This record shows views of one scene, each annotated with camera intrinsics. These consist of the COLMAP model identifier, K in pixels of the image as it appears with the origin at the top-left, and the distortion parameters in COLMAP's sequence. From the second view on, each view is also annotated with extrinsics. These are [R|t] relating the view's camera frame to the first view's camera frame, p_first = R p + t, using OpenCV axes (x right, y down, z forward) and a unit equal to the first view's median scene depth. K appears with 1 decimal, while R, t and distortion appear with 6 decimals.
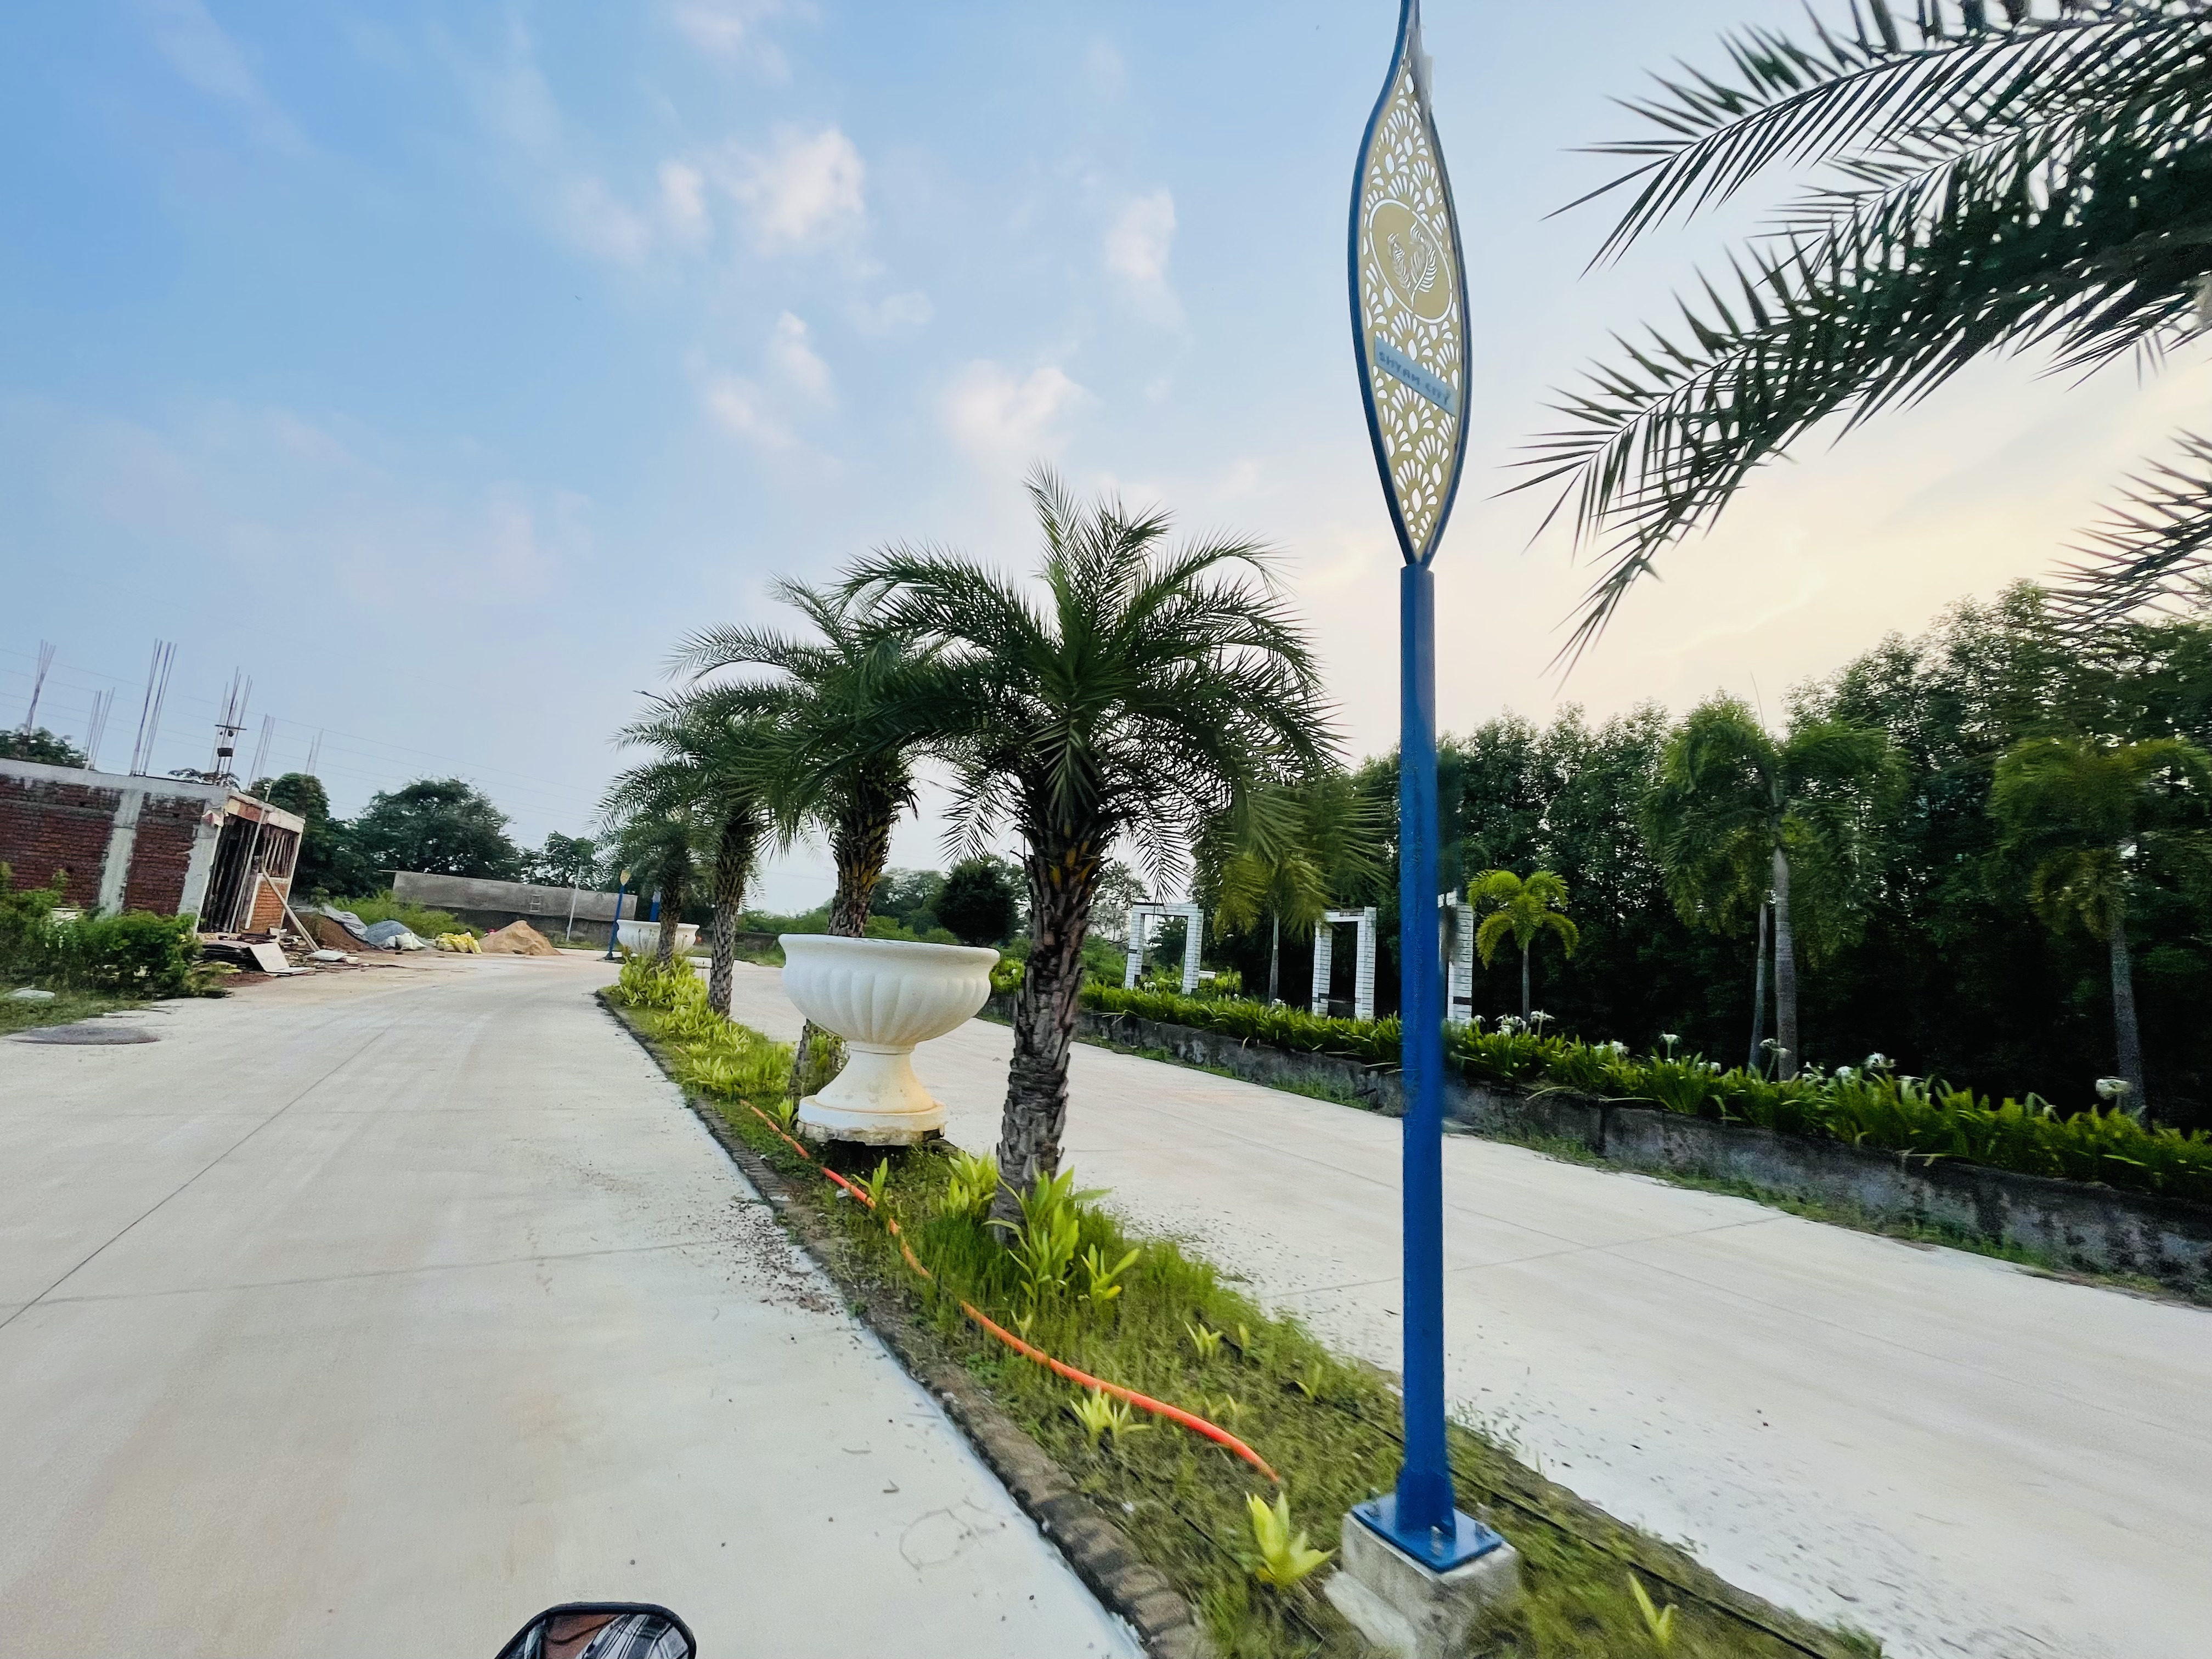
lens RADIAL K [[911.3, 0, 1096.0], [0, 911.3, 816.8], [0, 0, 1]] dist [-0.000003, -0.000813]
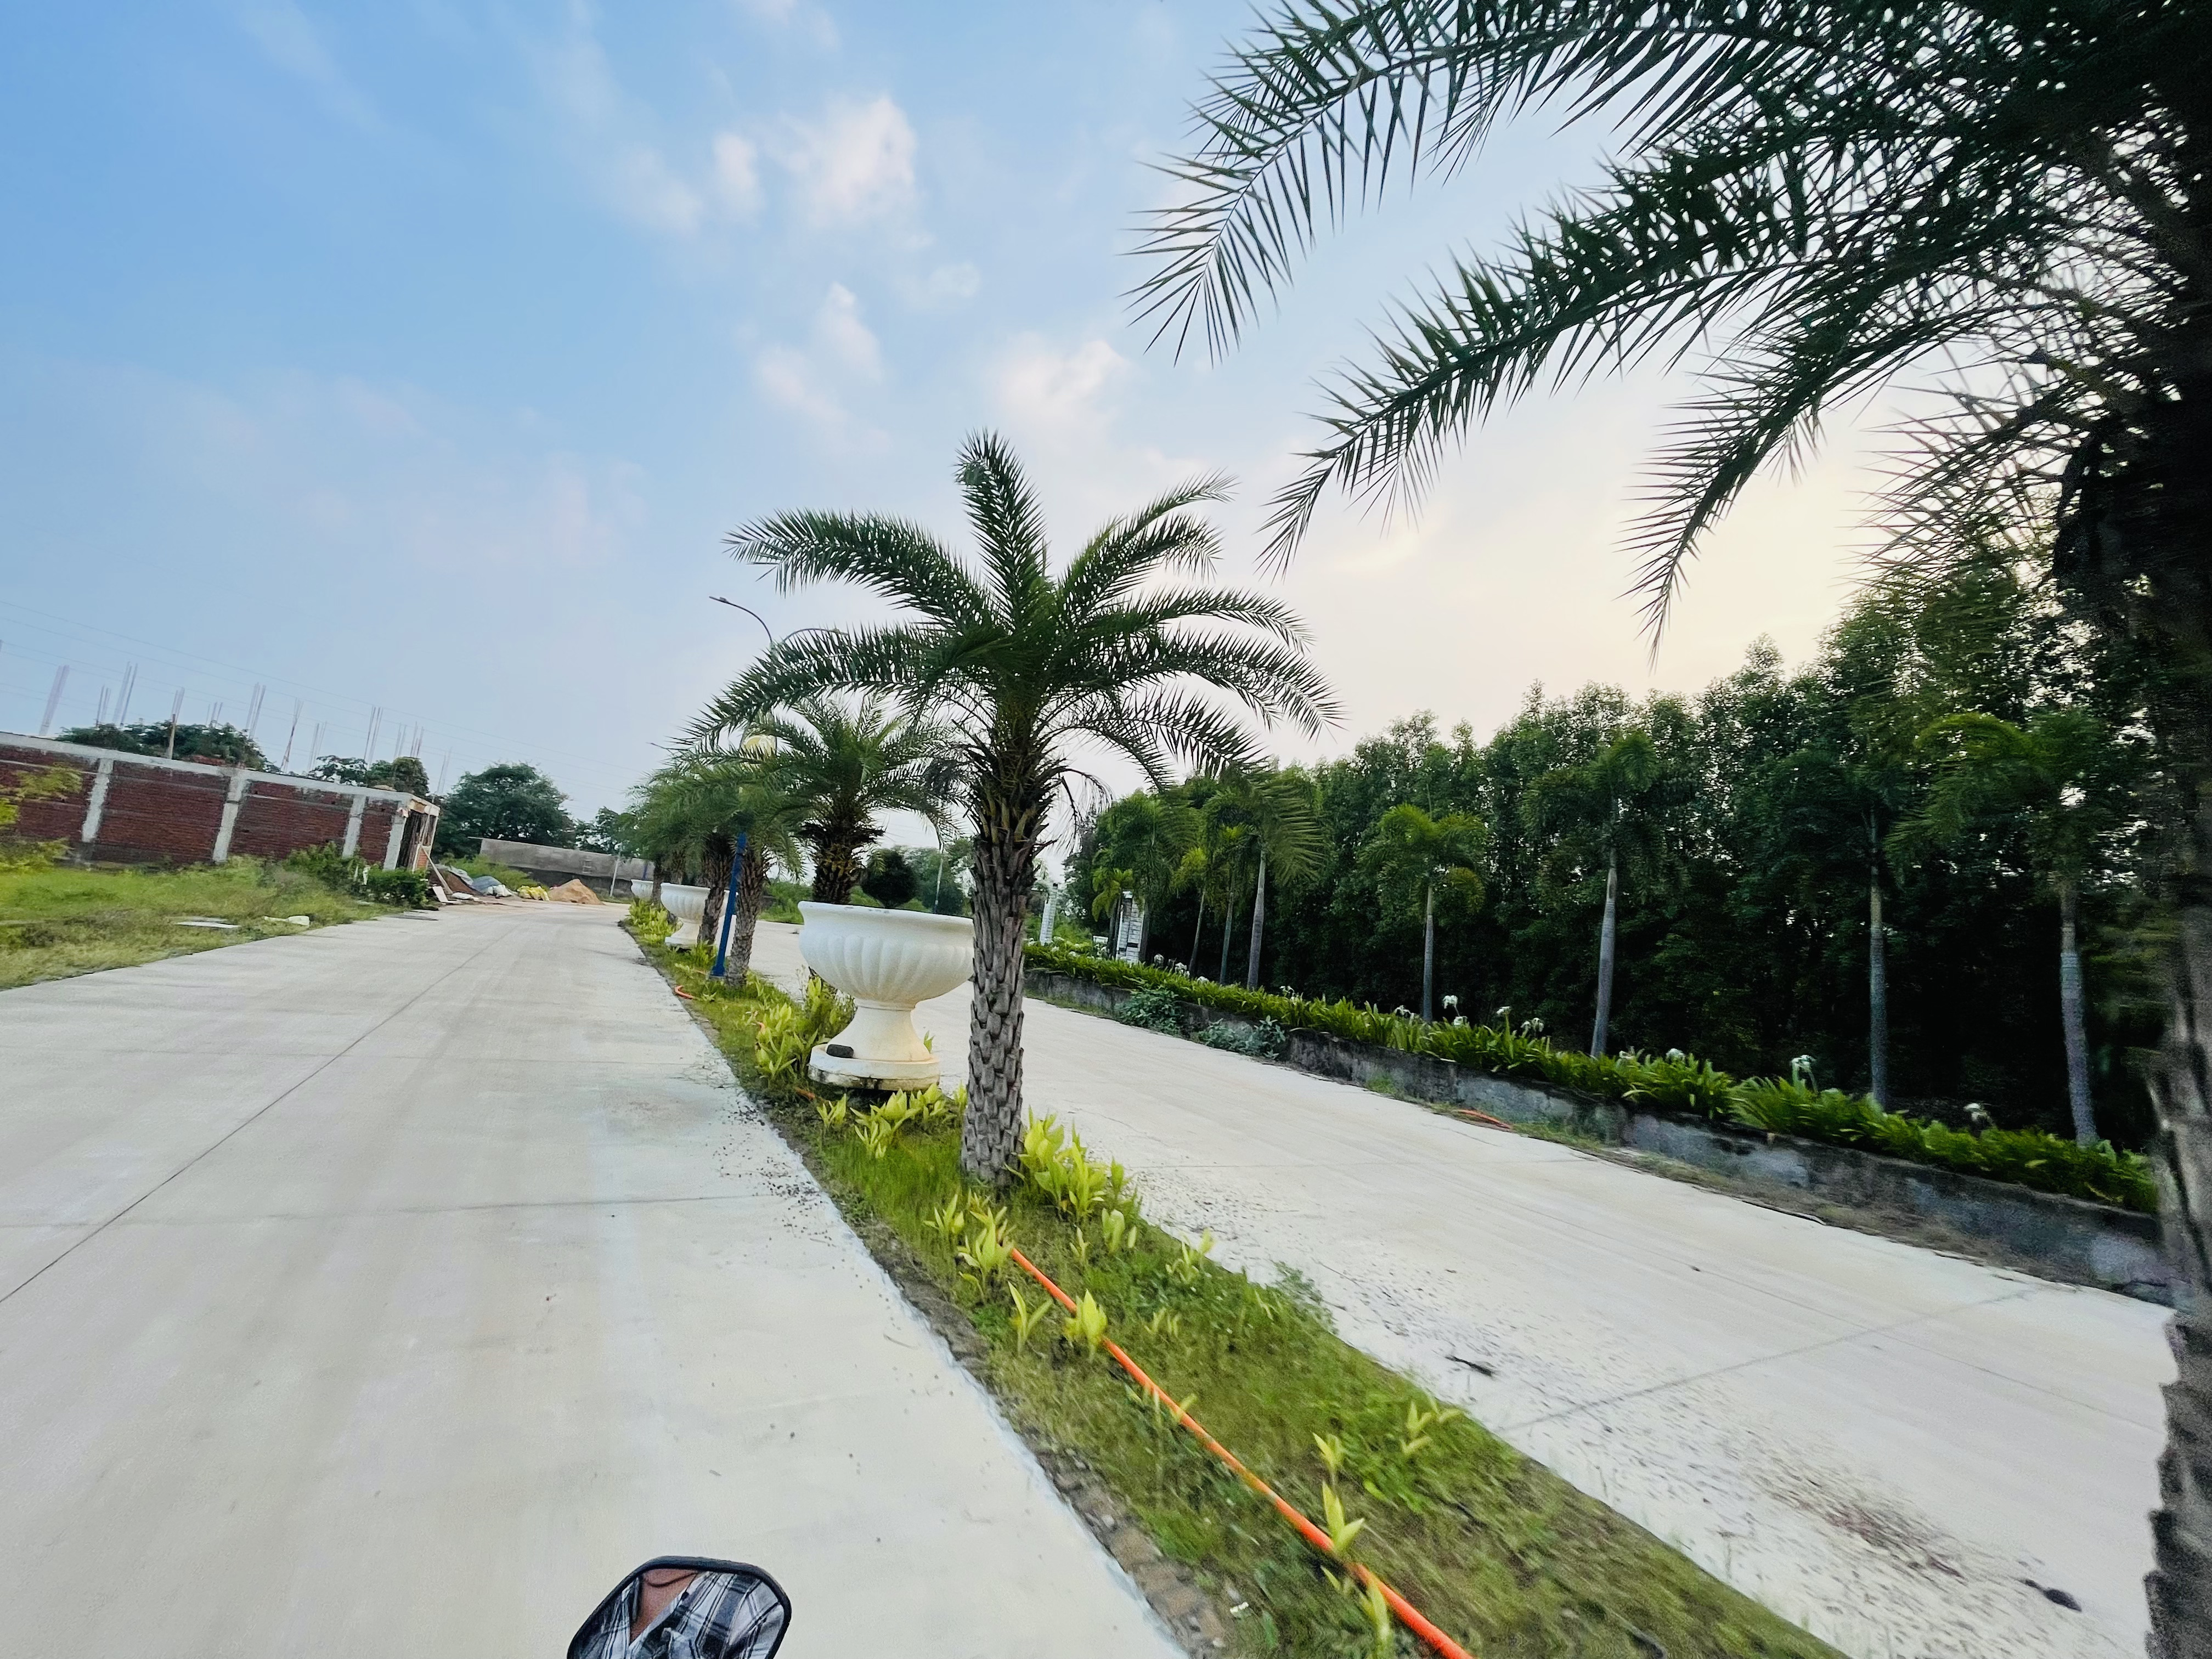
lens RADIAL K [[919.8, 0, 1083.0], [0, 919.8, 825.1], [0, 0, 1]] dist [0.006391, -0.000057]
pose [[0.997815, 0.030029, -0.058856, 0.124778], [-0.028117, 0.999058, 0.033041, -0.020787], [0.059793, -0.031314, 0.997720, -0.200359]]
